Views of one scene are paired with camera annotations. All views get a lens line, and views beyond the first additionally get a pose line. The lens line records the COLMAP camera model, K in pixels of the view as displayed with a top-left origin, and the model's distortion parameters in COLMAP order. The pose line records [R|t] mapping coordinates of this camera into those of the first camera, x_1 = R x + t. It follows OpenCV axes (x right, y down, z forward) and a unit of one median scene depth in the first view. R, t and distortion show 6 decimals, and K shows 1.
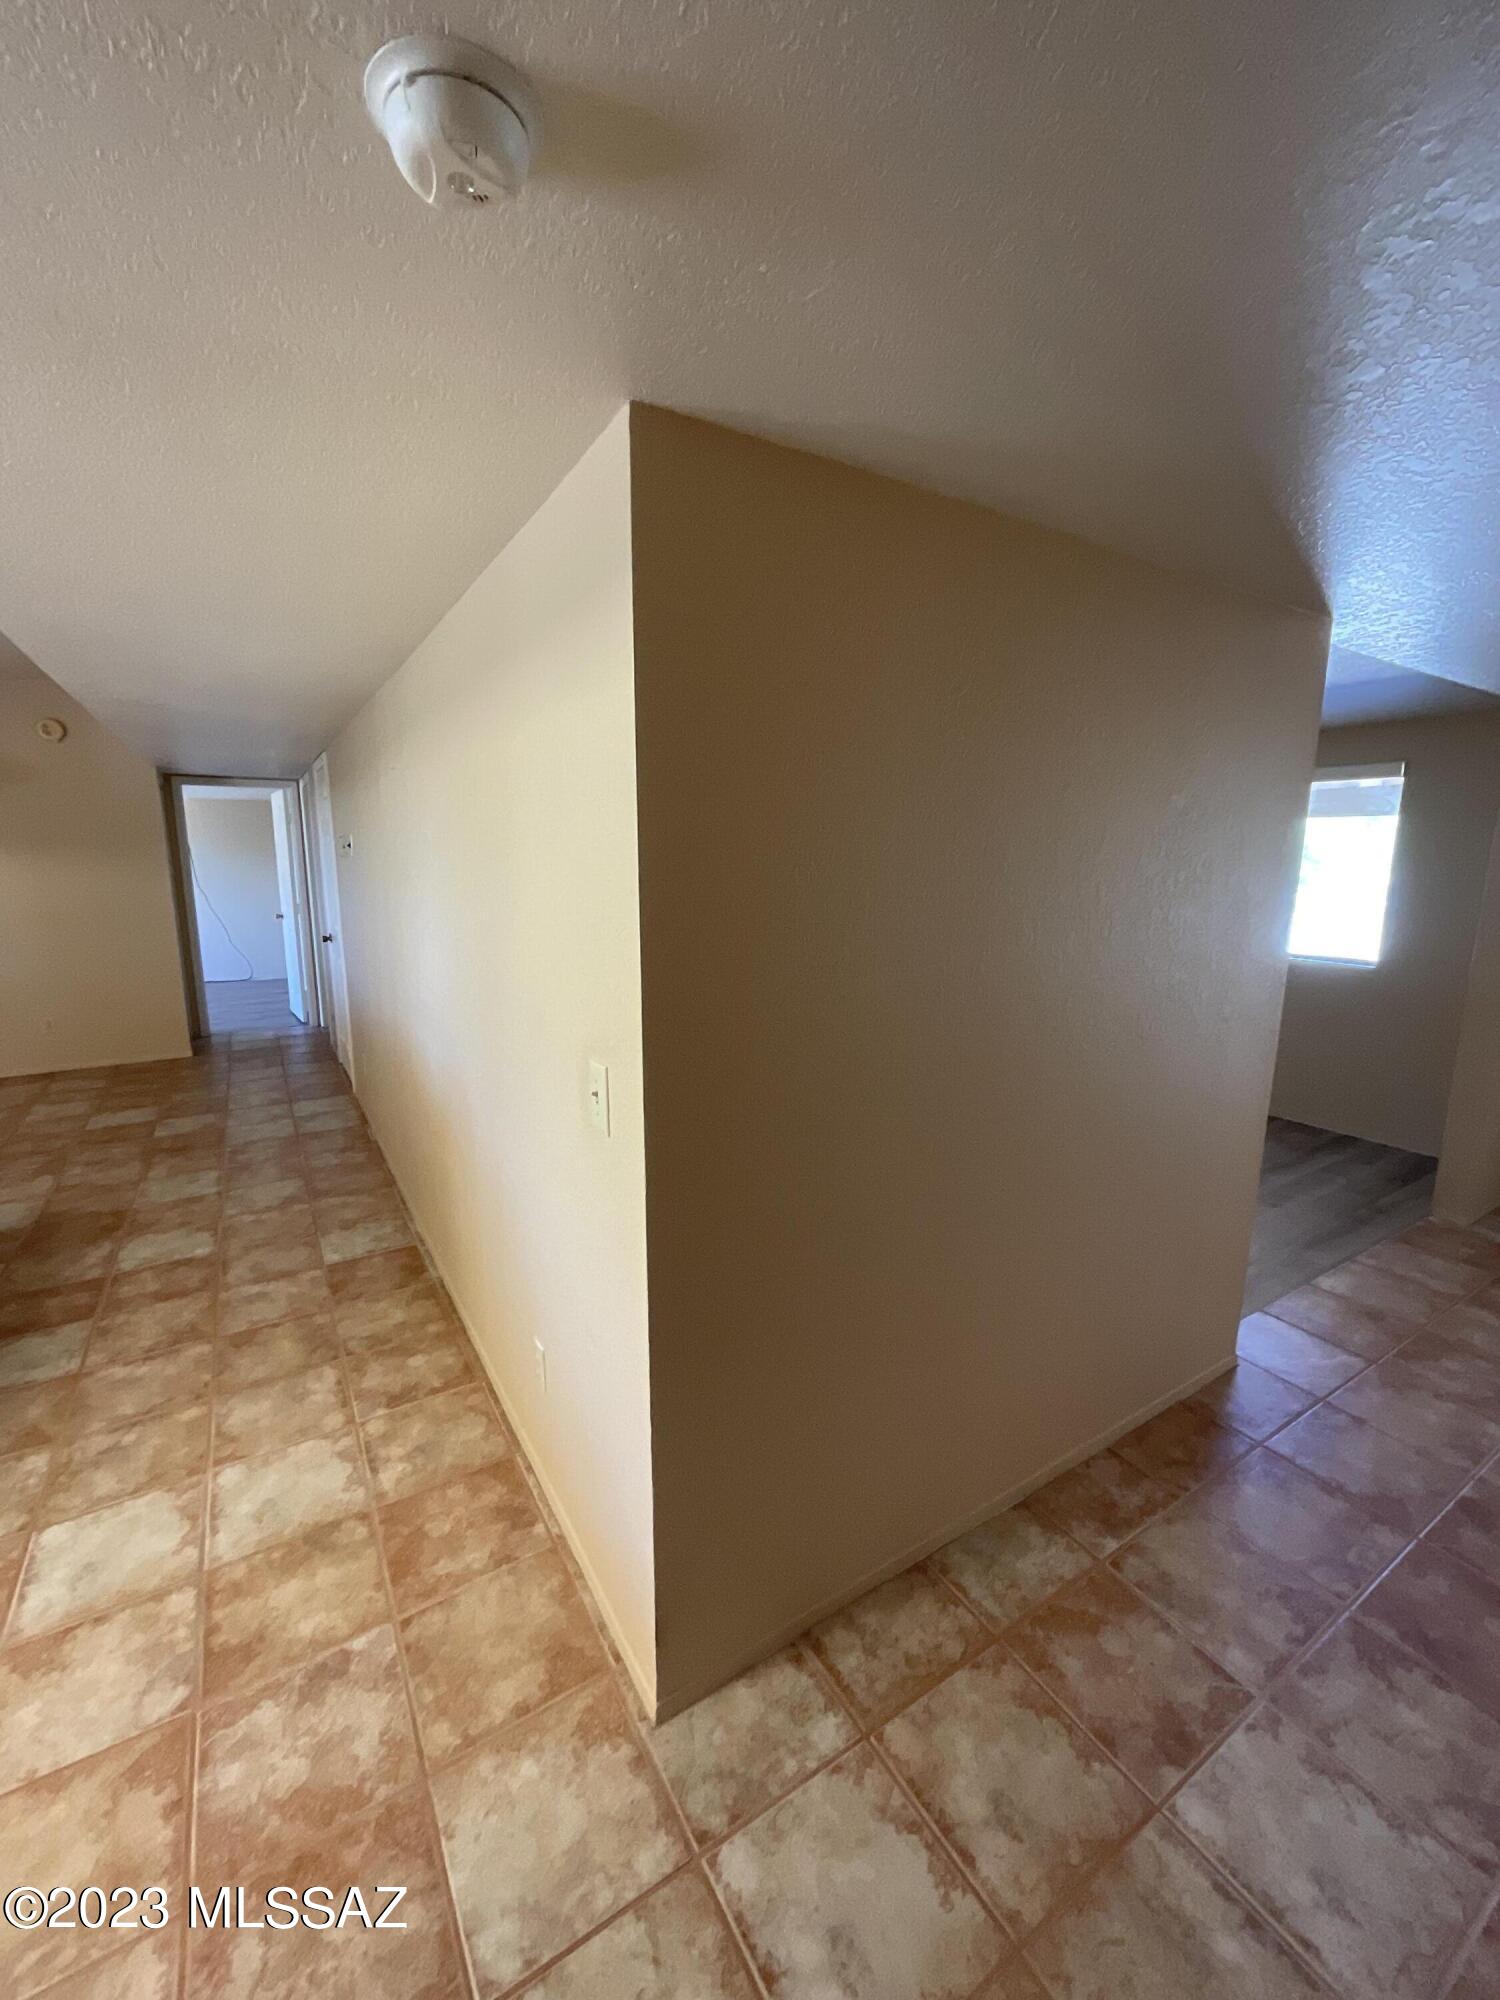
lens RADIAL K [[806.7, 0, 752.8], [0, 806.7, 997.4], [0, 0, 1]] dist [0.003099, -0.002163]
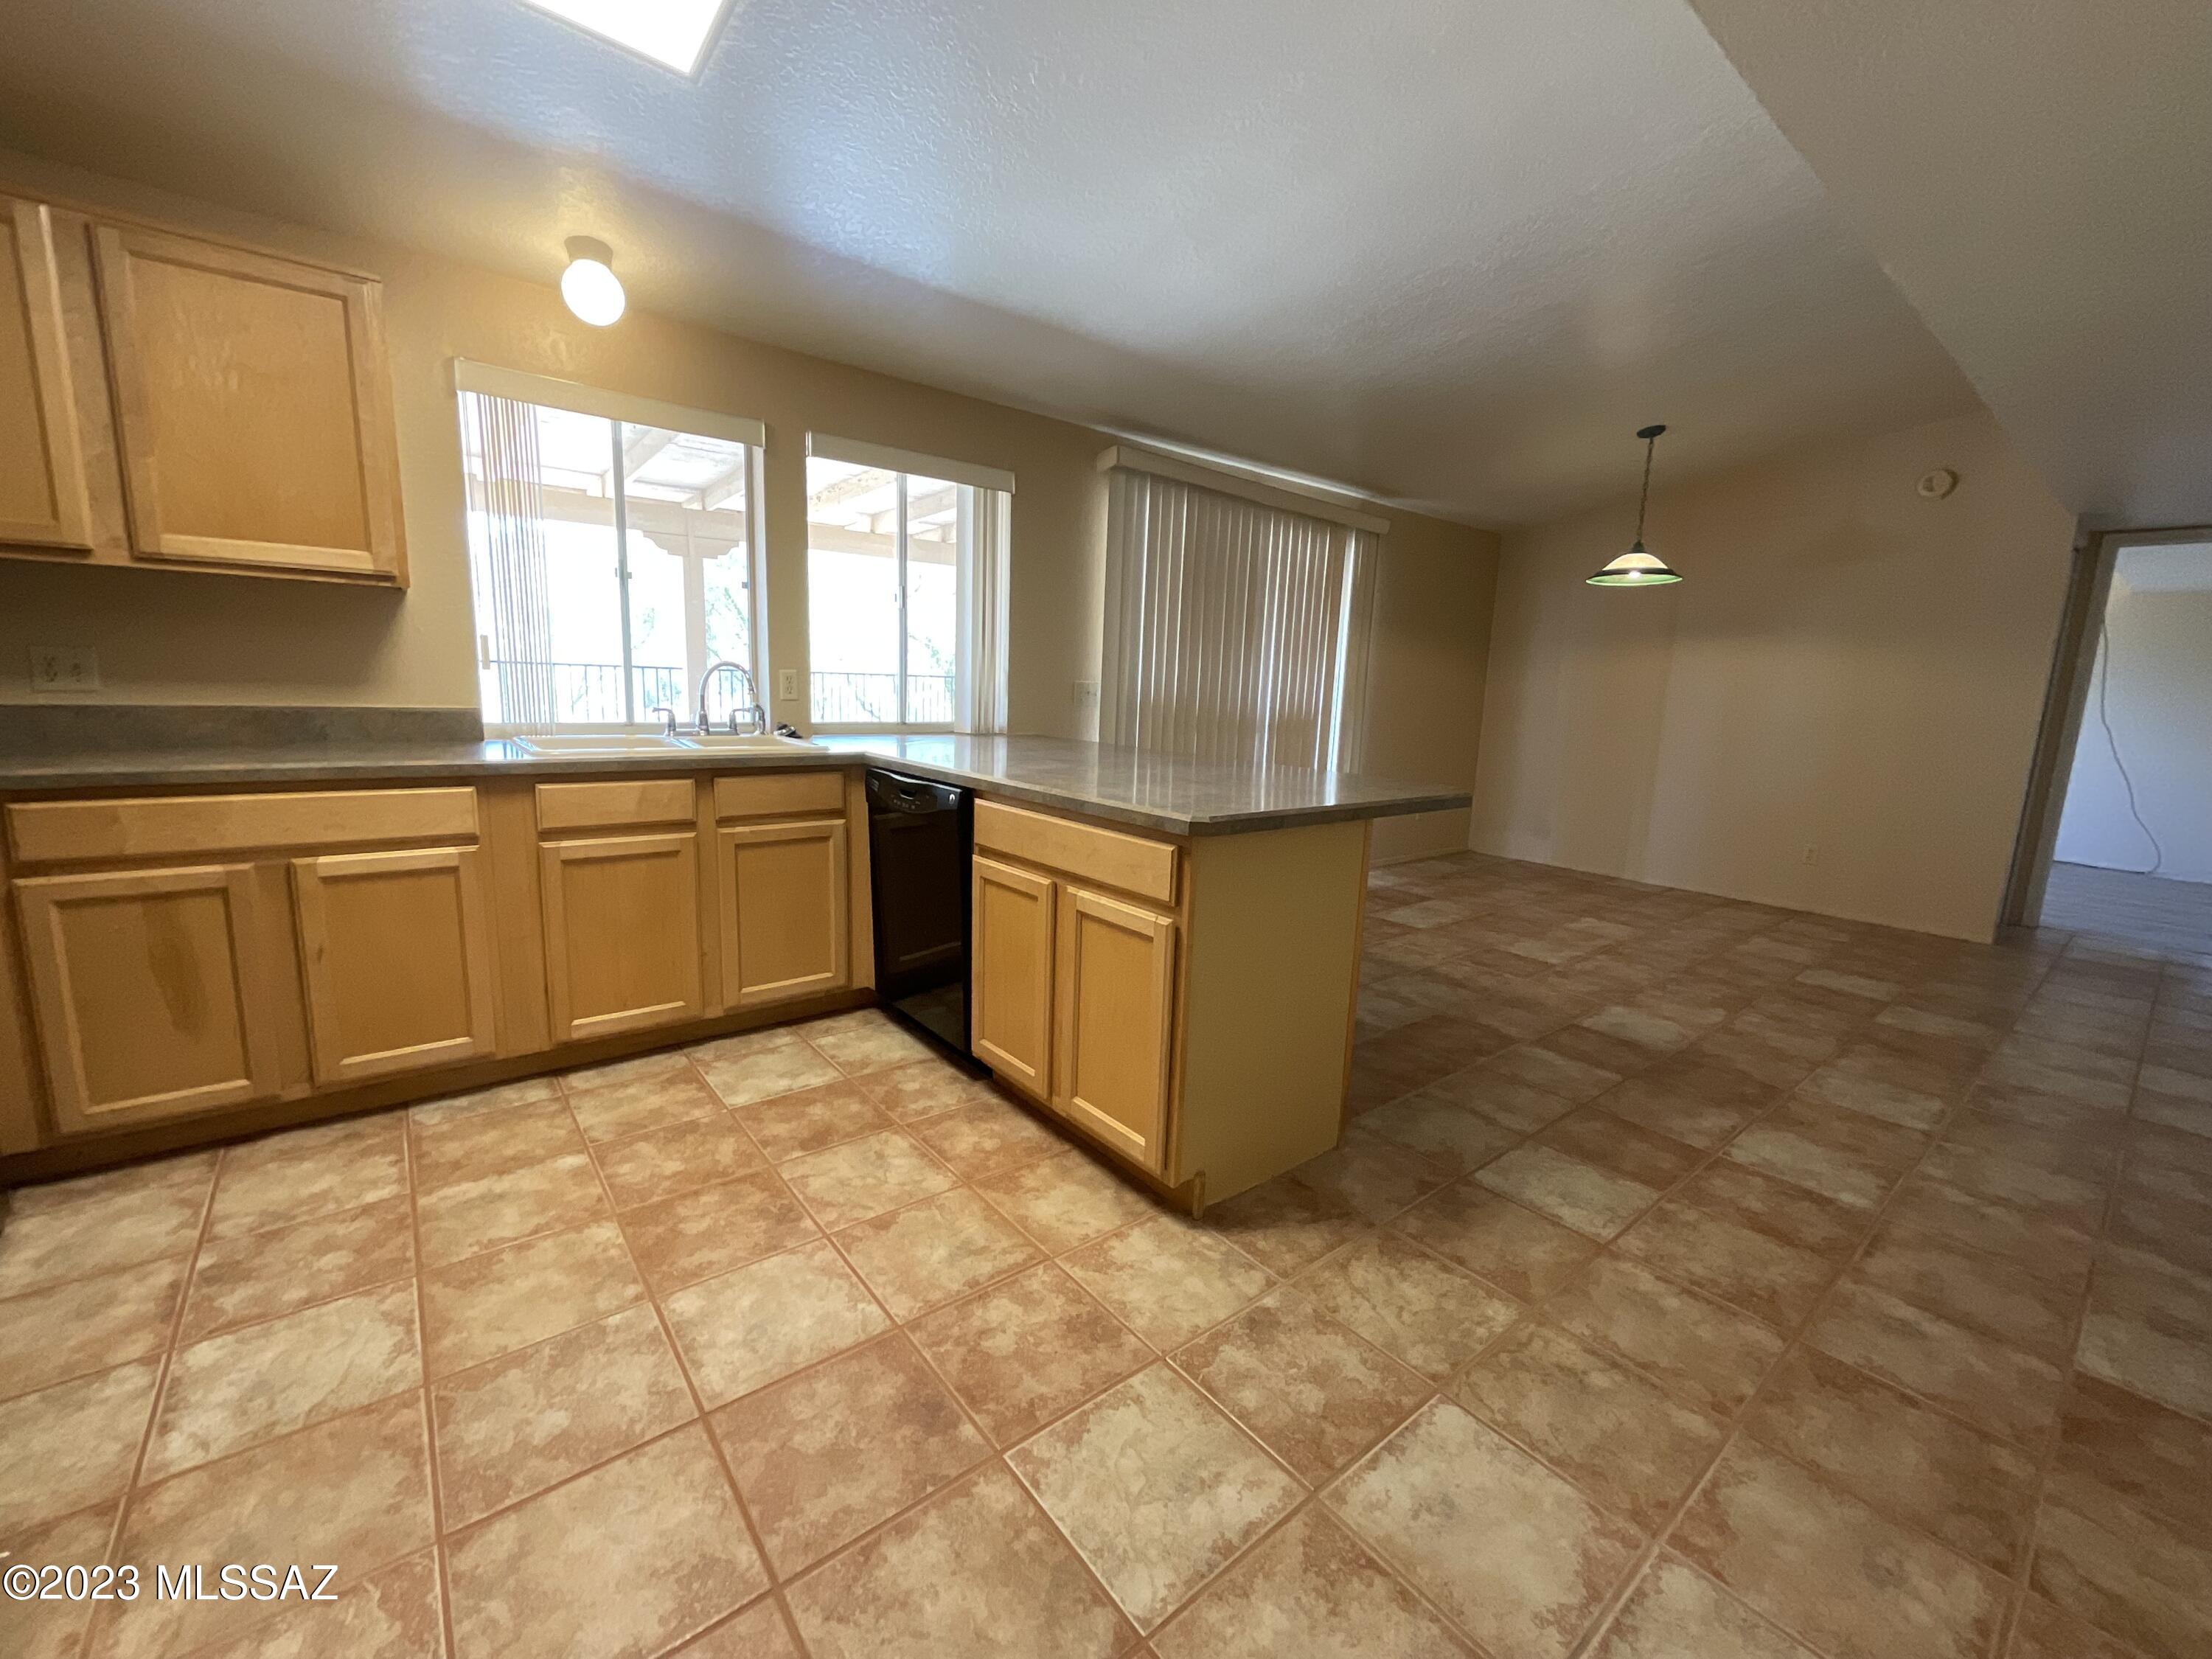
lens RADIAL K [[892.2, 0, 1103.9], [0, 892.2, 827.7], [0, 0, 1]] dist [0.003099, -0.002163]
pose [[0.117491, 0.165642, -0.979162, -0.179209], [-0.214167, 0.967016, 0.137889, 0.095483], [0.969705, 0.193503, 0.149090, 0.410064]]
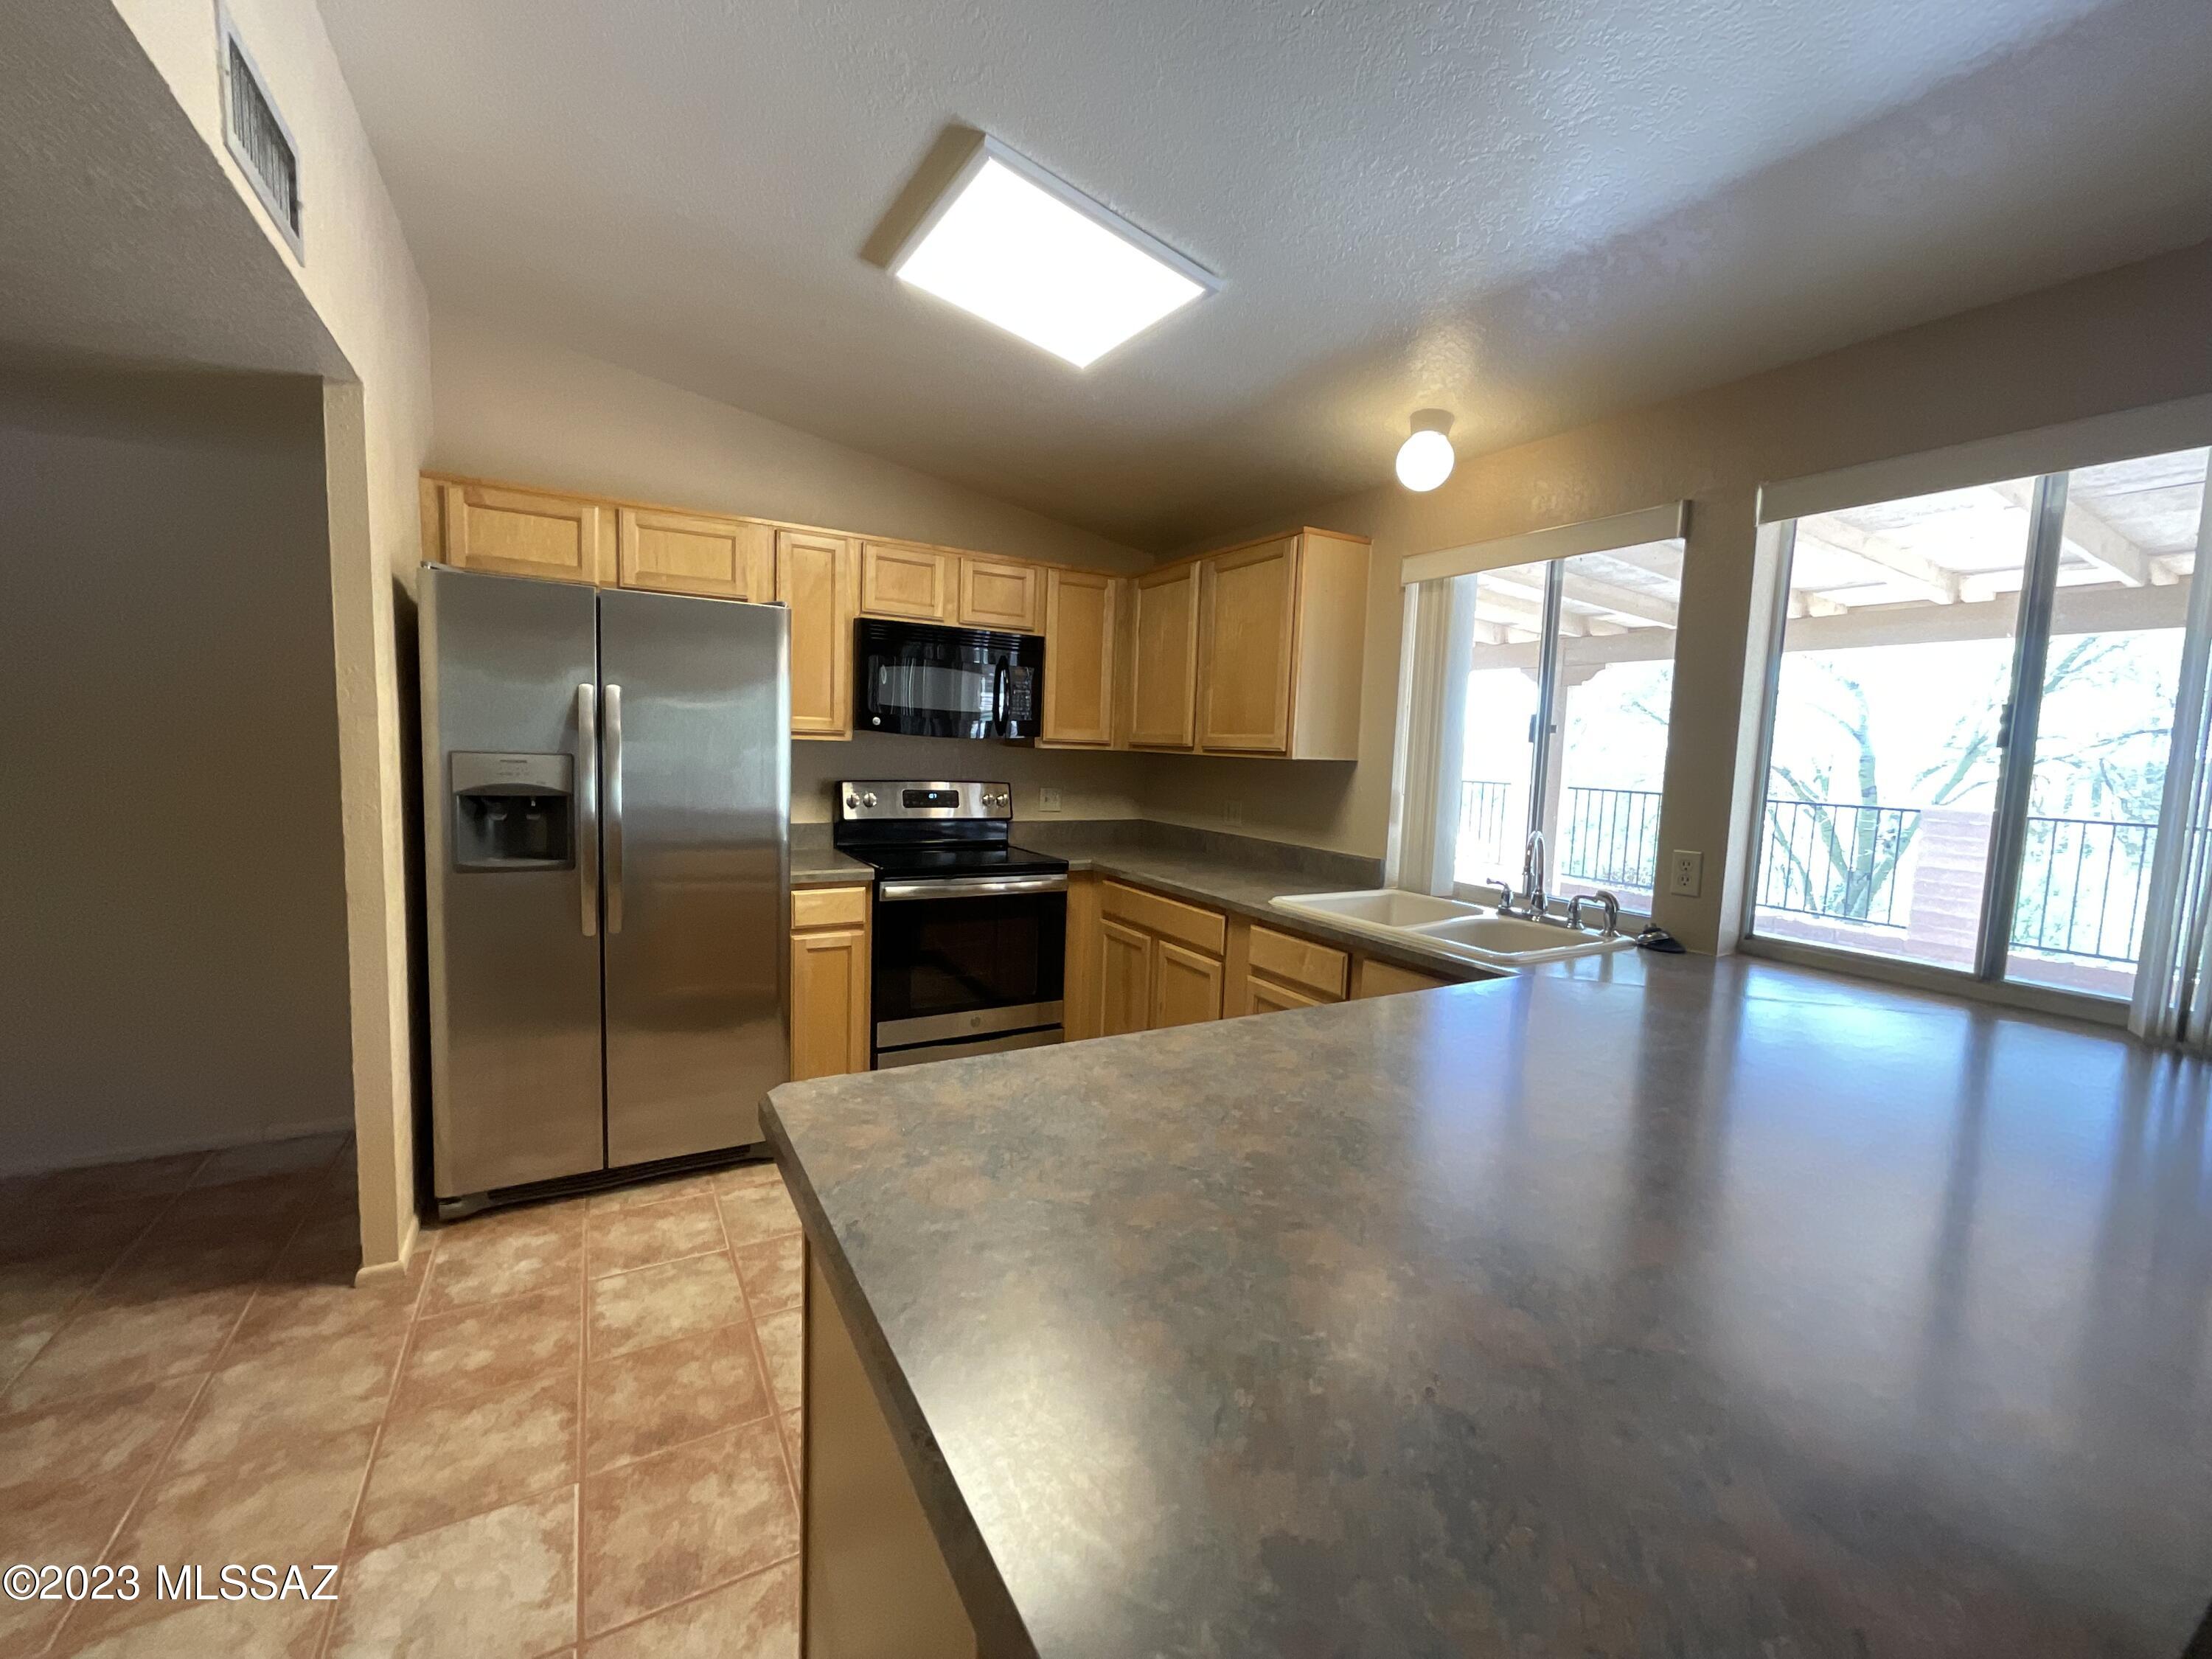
lens RADIAL K [[892.2, 0, 1100.3], [0, 892.2, 828.1], [0, 0, 1]] dist [0.003099, -0.002163]
pose [[-0.998162, -0.045898, 0.039570, -1.176959], [-0.033632, 0.962739, 0.268335, -0.116989], [-0.050412, 0.266511, -0.962513, 1.075441]]
